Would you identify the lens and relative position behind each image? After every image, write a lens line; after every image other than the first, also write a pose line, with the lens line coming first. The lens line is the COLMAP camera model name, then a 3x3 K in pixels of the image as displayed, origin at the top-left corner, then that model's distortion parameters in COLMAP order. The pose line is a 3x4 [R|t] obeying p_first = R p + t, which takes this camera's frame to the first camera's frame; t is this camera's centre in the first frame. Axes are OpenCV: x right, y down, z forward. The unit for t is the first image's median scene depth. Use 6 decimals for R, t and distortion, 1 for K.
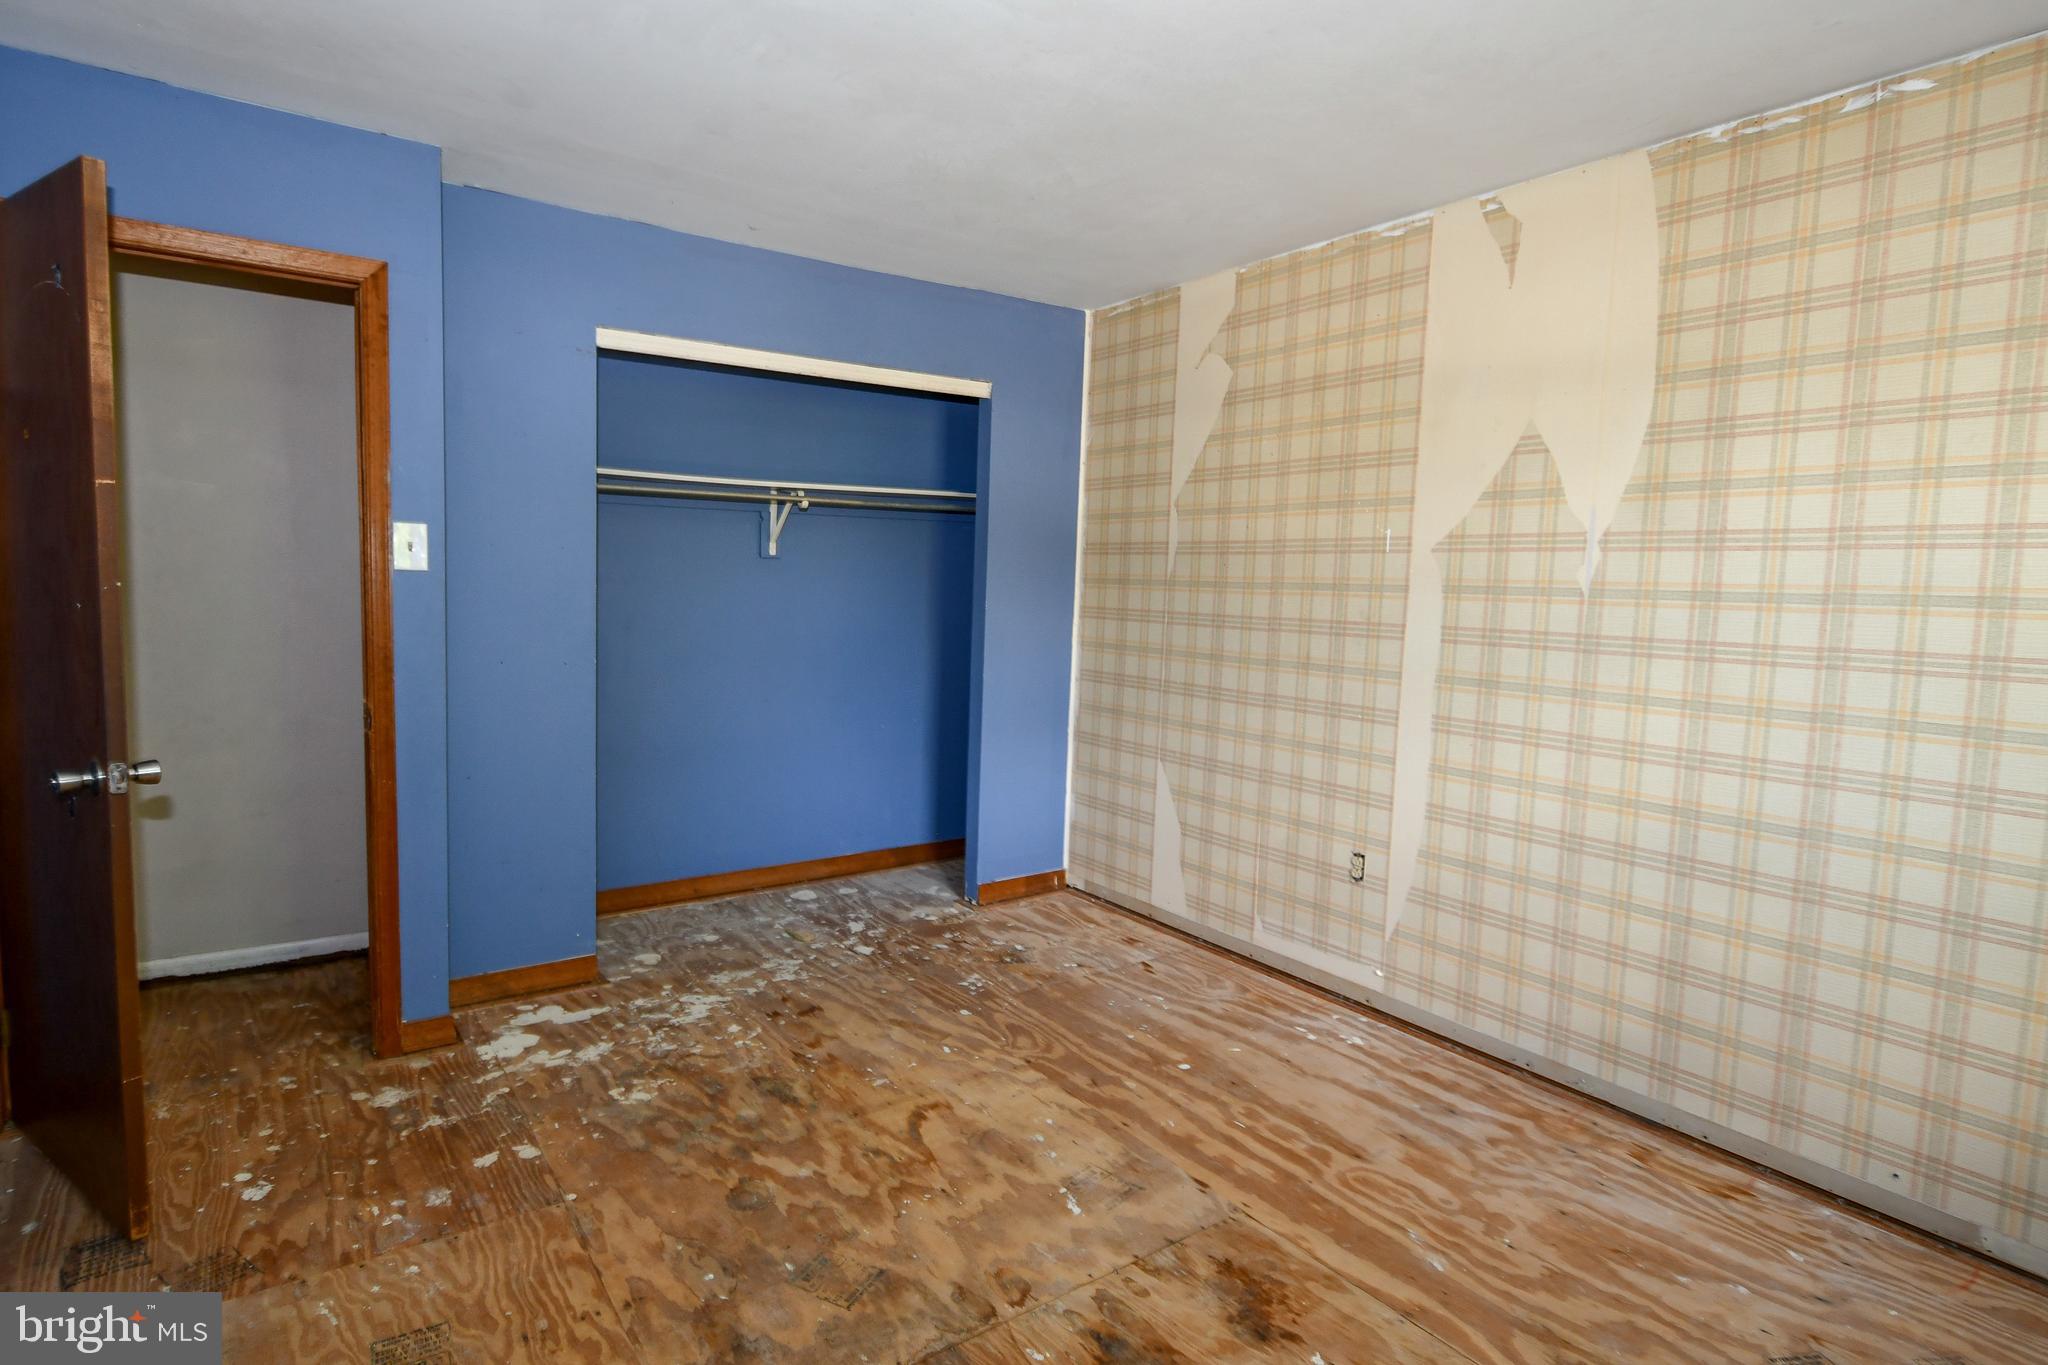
lens RADIAL K [[1061.8, 0, 1016.2], [0, 1061.8, 677.0], [0, 0, 1]] dist [-0.001004, -0.008520]
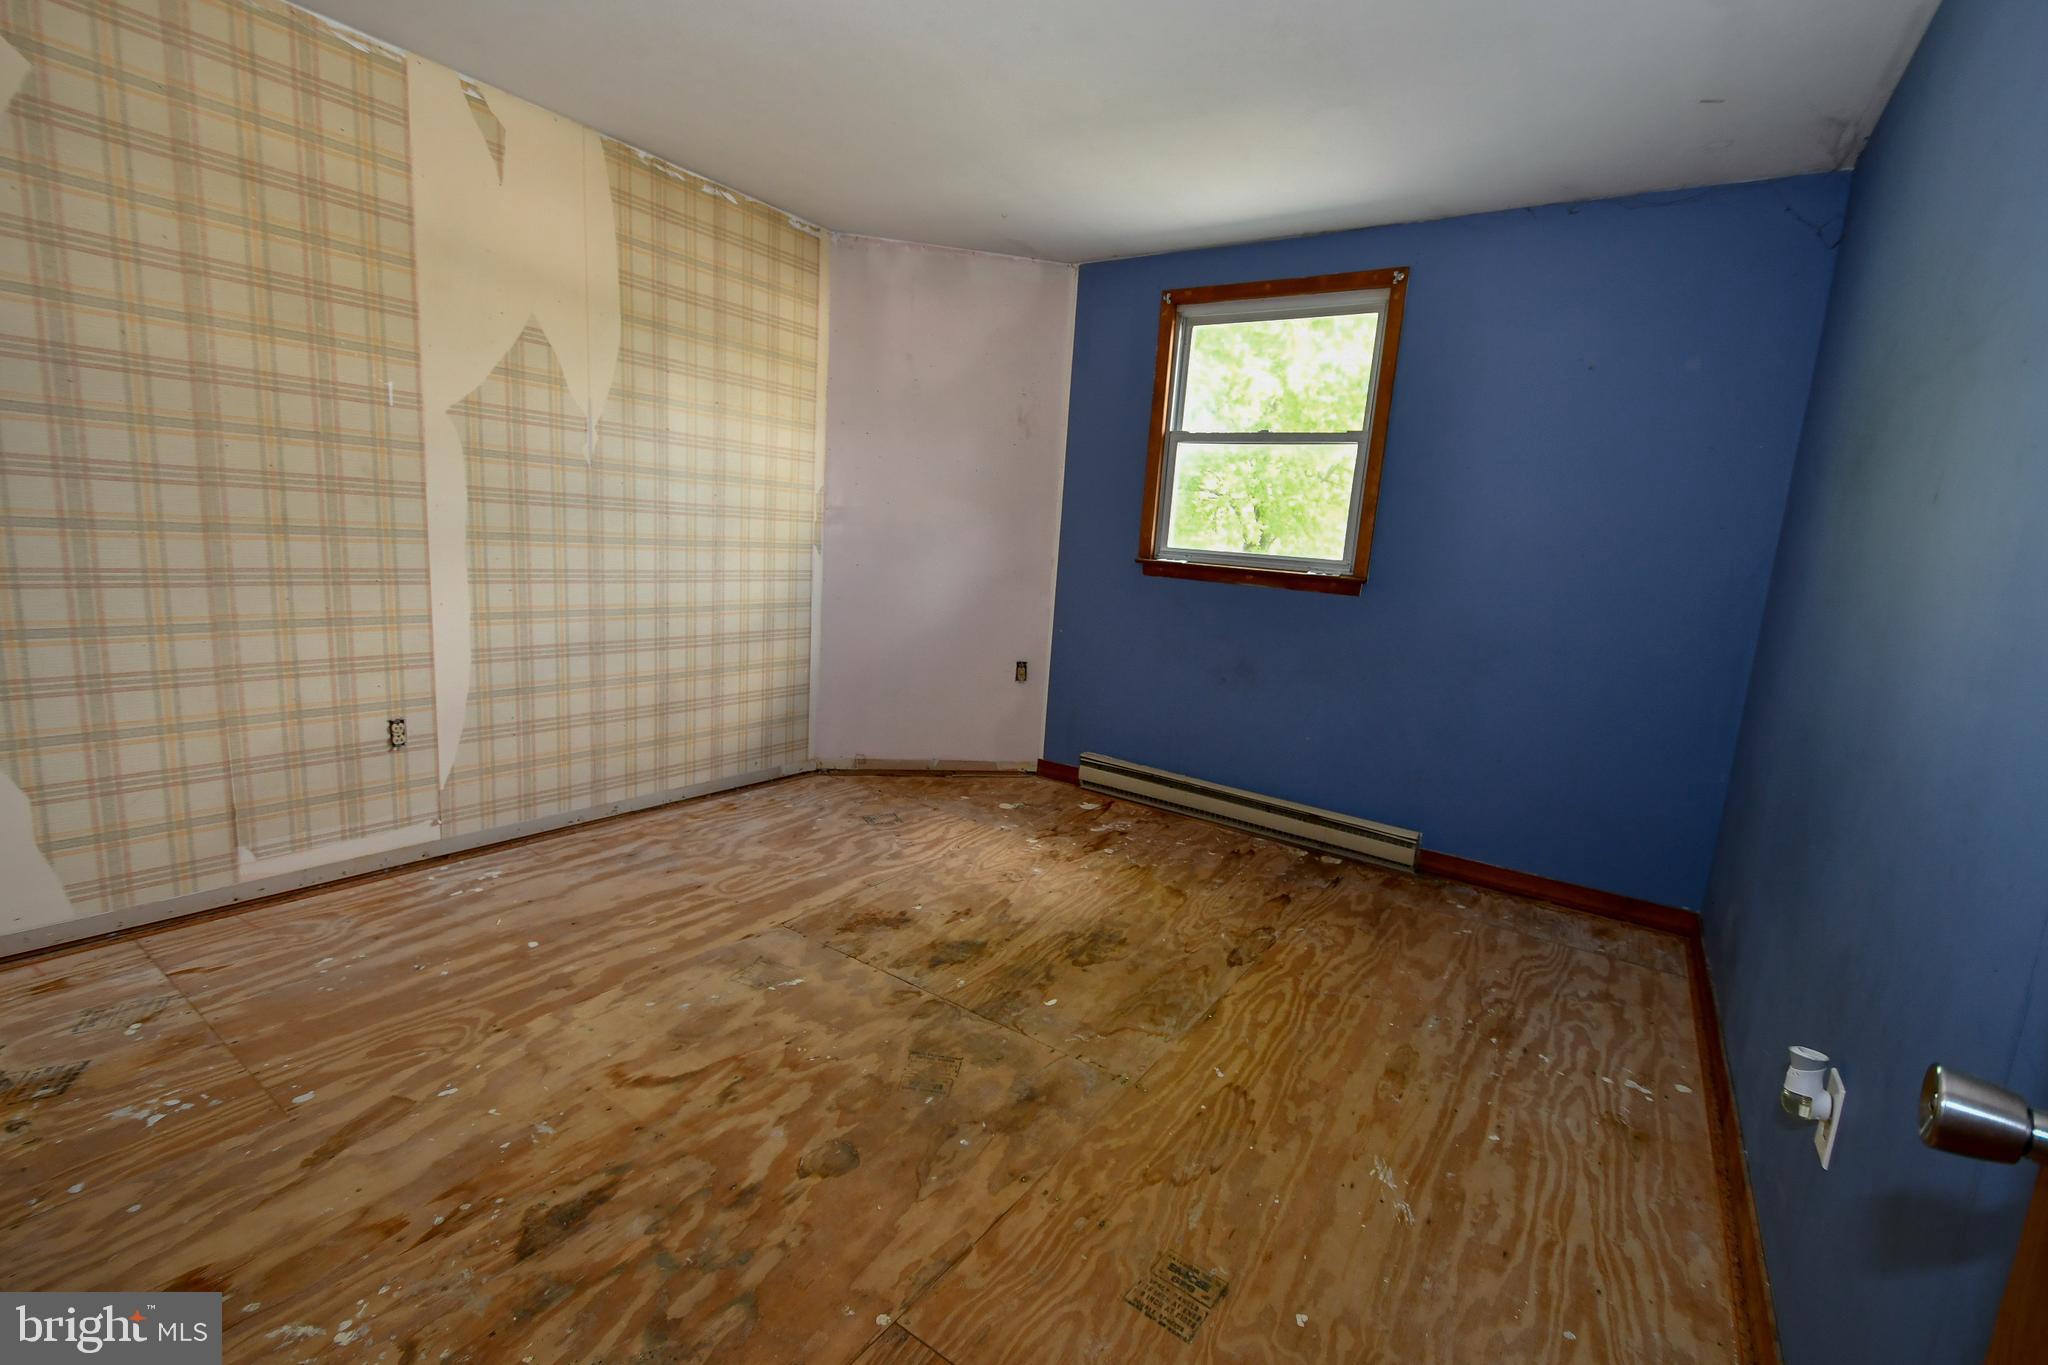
lens RADIAL K [[891.3, 0, 1013.7], [0, 891.3, 681.2], [0, 0, 1]] dist [0.000594, -0.004533]
pose [[-0.336100, -0.204621, 0.919330, -0.732986], [0.007887, 0.975468, 0.220000, -0.053535], [-0.941793, 0.081193, -0.326241, 0.861024]]
